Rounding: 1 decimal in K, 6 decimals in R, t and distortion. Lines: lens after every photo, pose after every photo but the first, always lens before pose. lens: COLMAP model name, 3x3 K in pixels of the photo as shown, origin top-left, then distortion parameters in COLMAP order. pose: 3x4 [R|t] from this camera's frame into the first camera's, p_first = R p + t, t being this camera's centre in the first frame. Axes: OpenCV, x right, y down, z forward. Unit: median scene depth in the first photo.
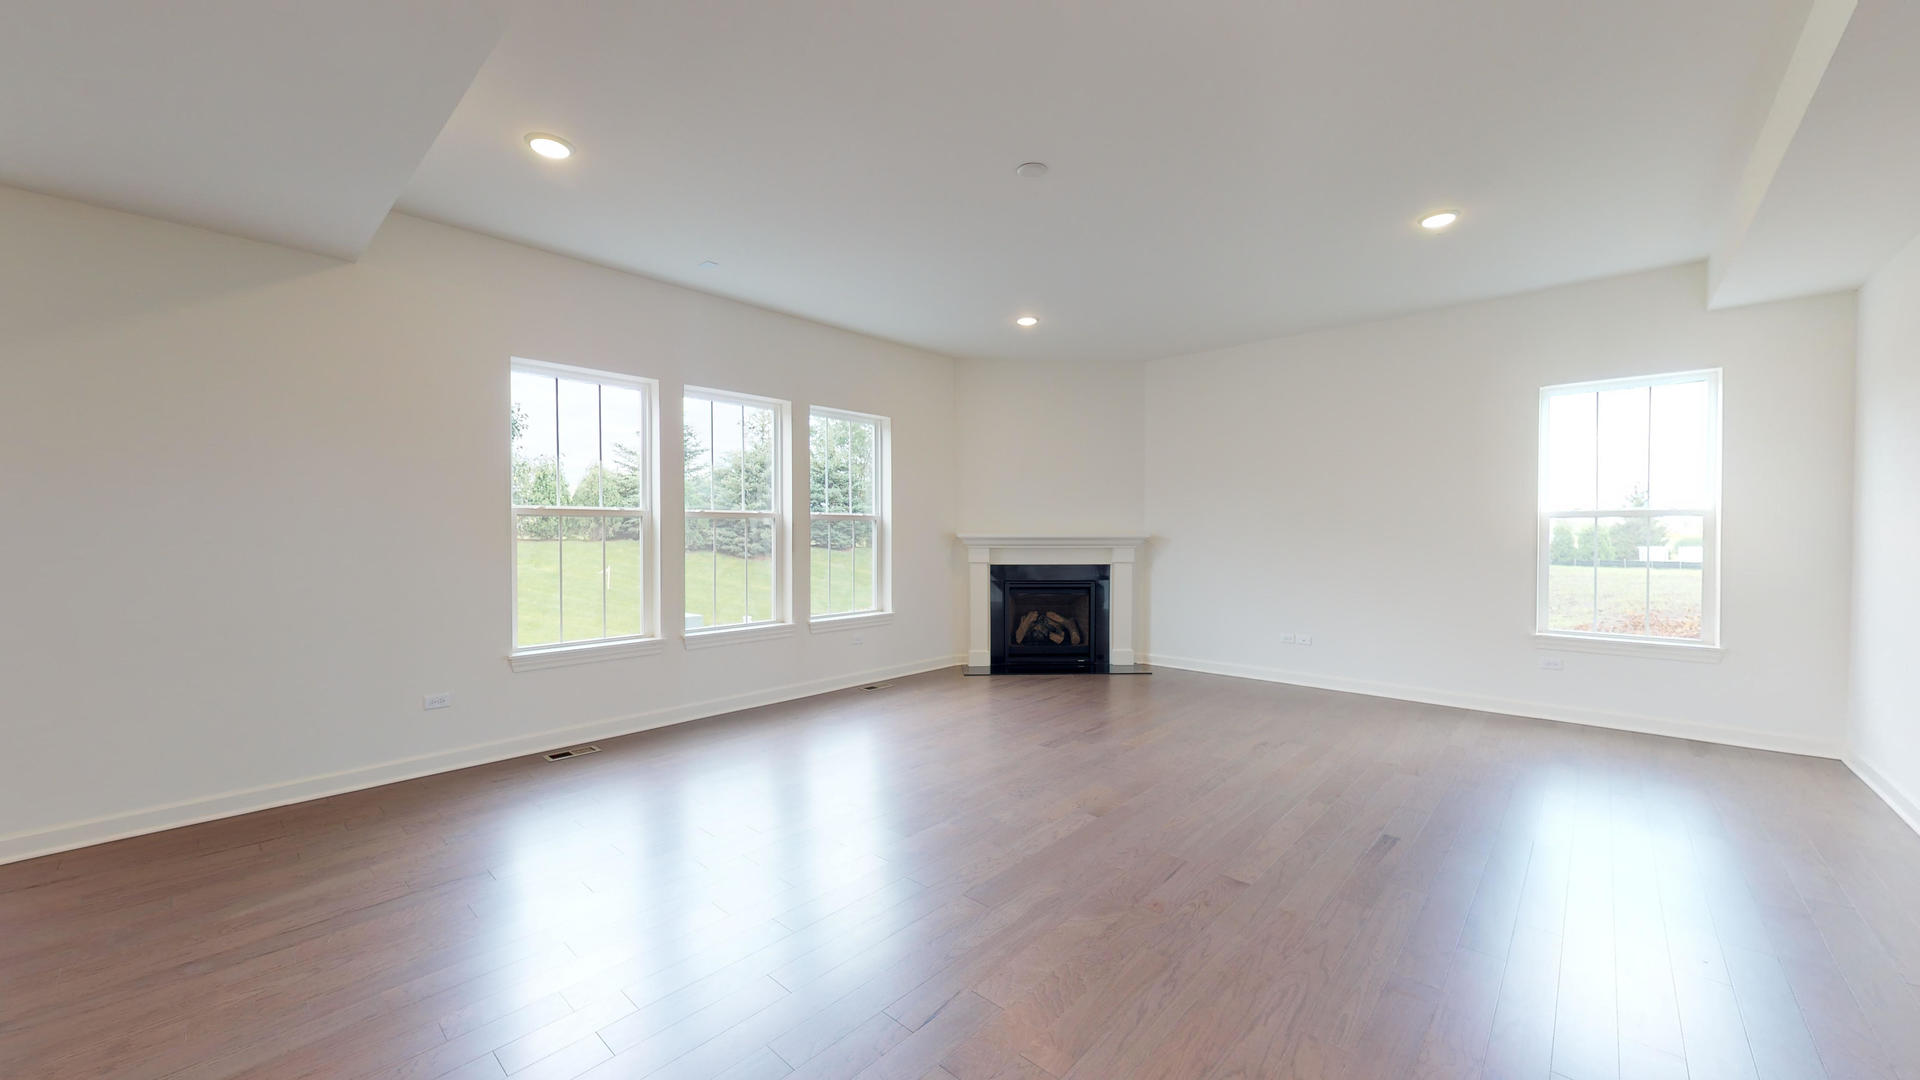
lens RADIAL K [[704.0, 0, 950.4], [0, 704.0, 534.8], [0, 0, 1]] dist [0.001656, -0.000259]
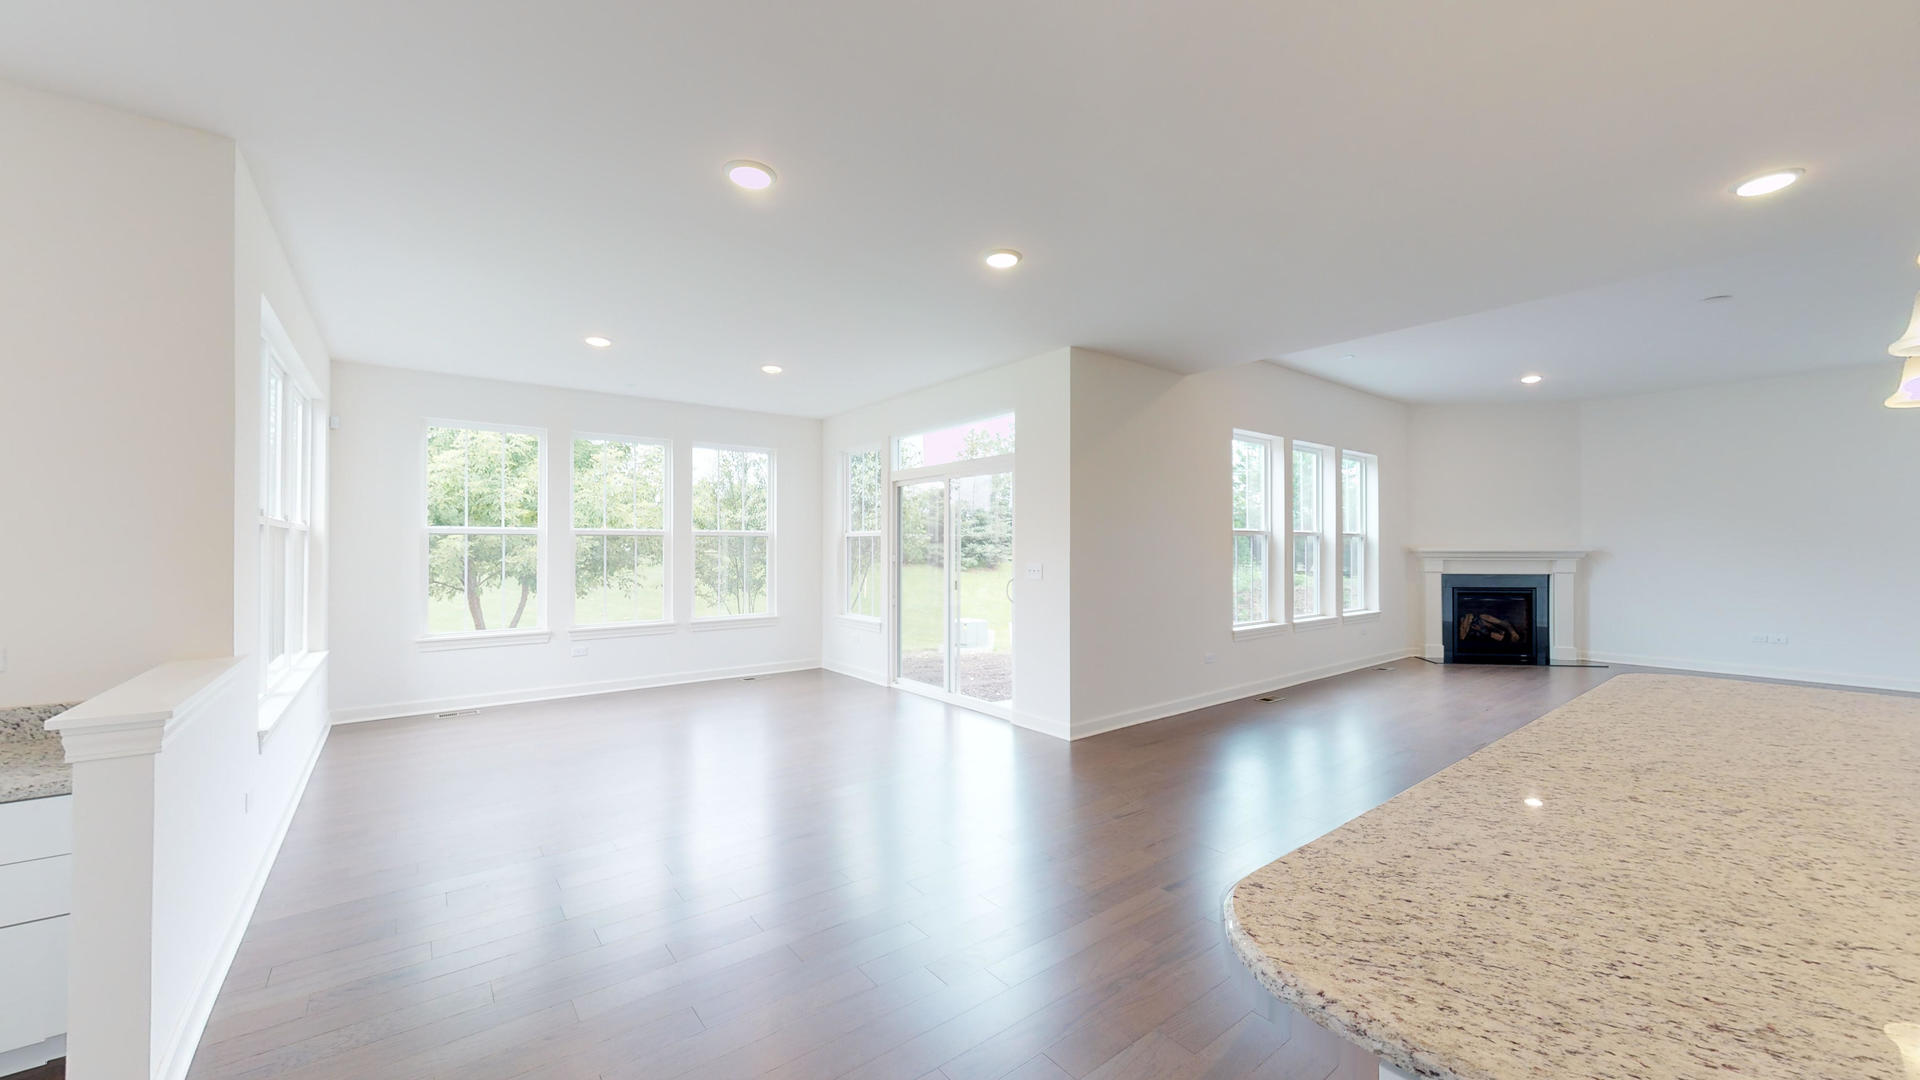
lens RADIAL K [[704.0, 0, 955.0], [0, 704.0, 539.6], [0, 0, 1]] dist [0.001656, -0.000259]
pose [[0.985571, -0.002828, -0.169241, -0.564187], [0.000604, 0.999913, -0.013188, -0.000802], [0.169264, 0.012896, 0.985486, -0.334658]]
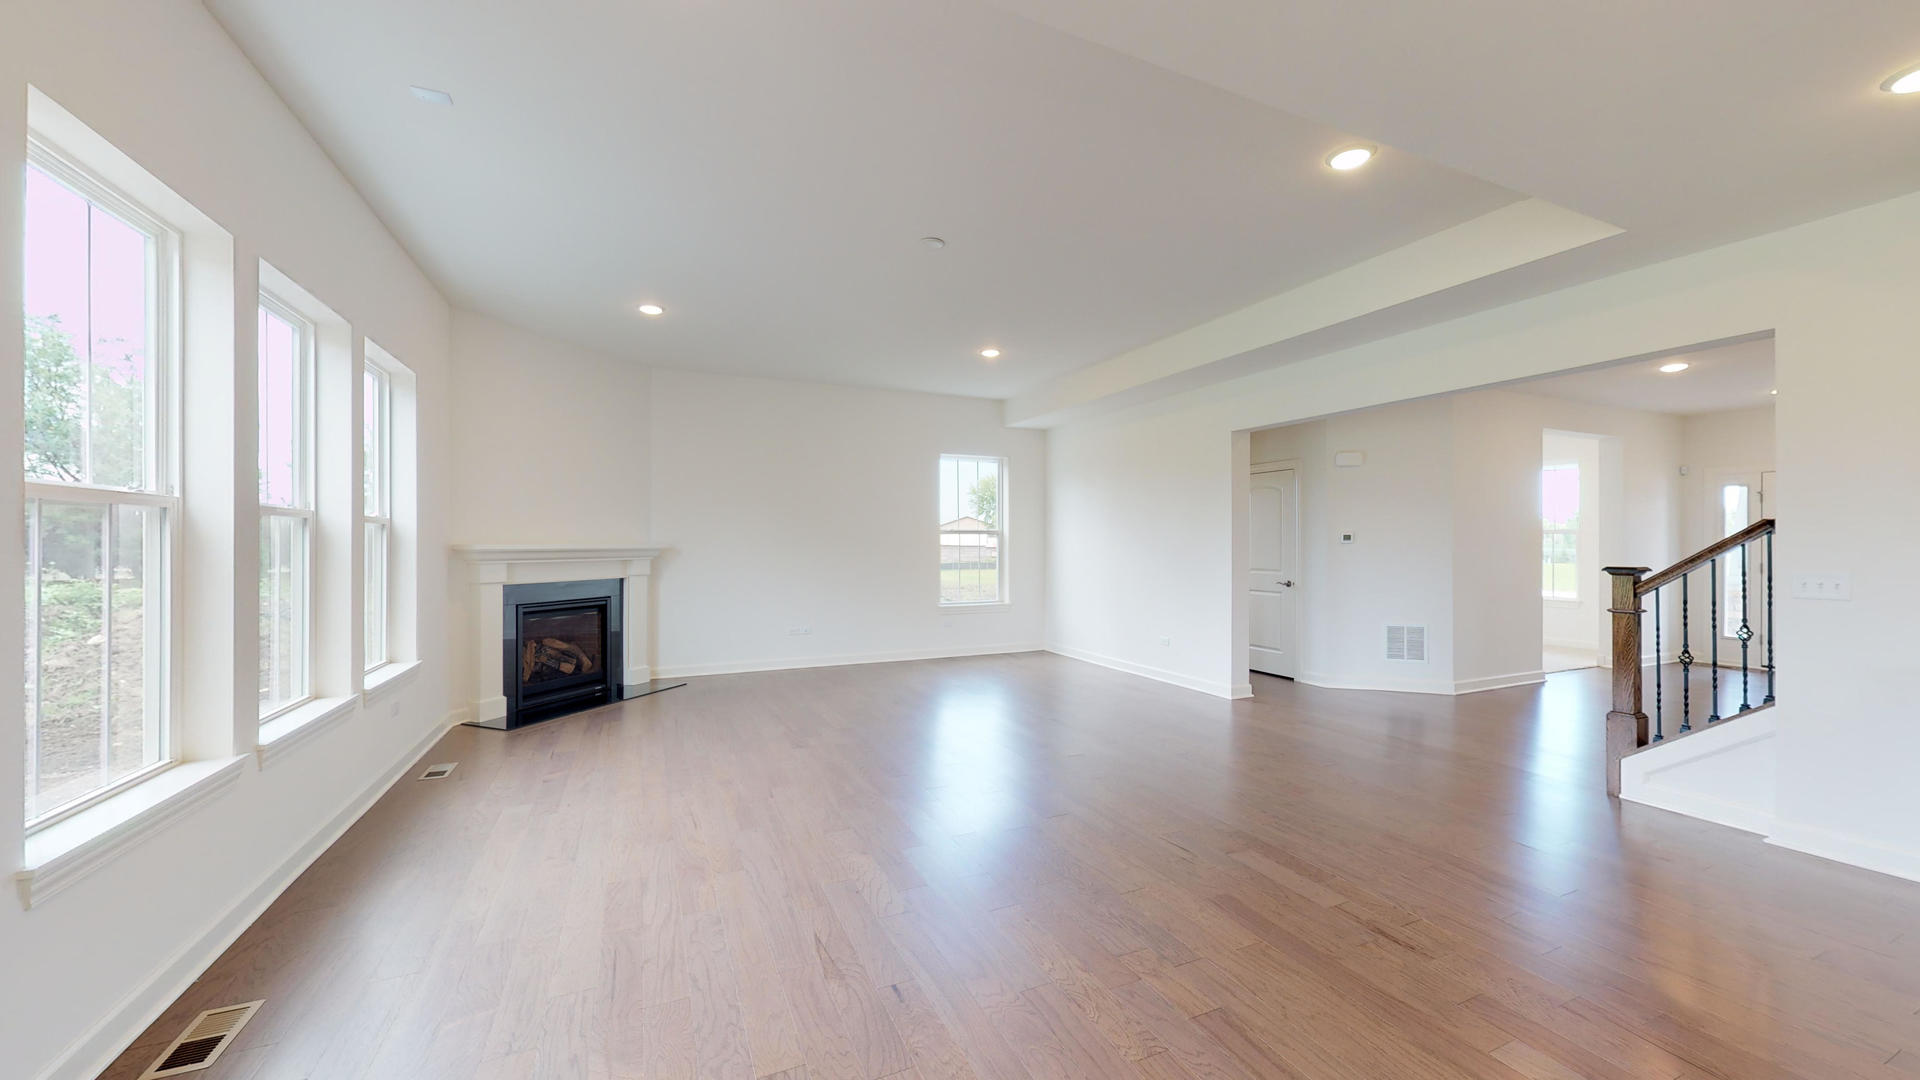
lens RADIAL K [[704.0, 0, 964.4], [0, 704.0, 543.8], [0, 0, 1]] dist [0.001656, -0.000259]
pose [[0.389502, -0.000491, 0.921025, -0.461222], [0.002380, 0.999997, -0.000474, -0.001628], [-0.921022, 0.002377, 0.389502, 0.231620]]
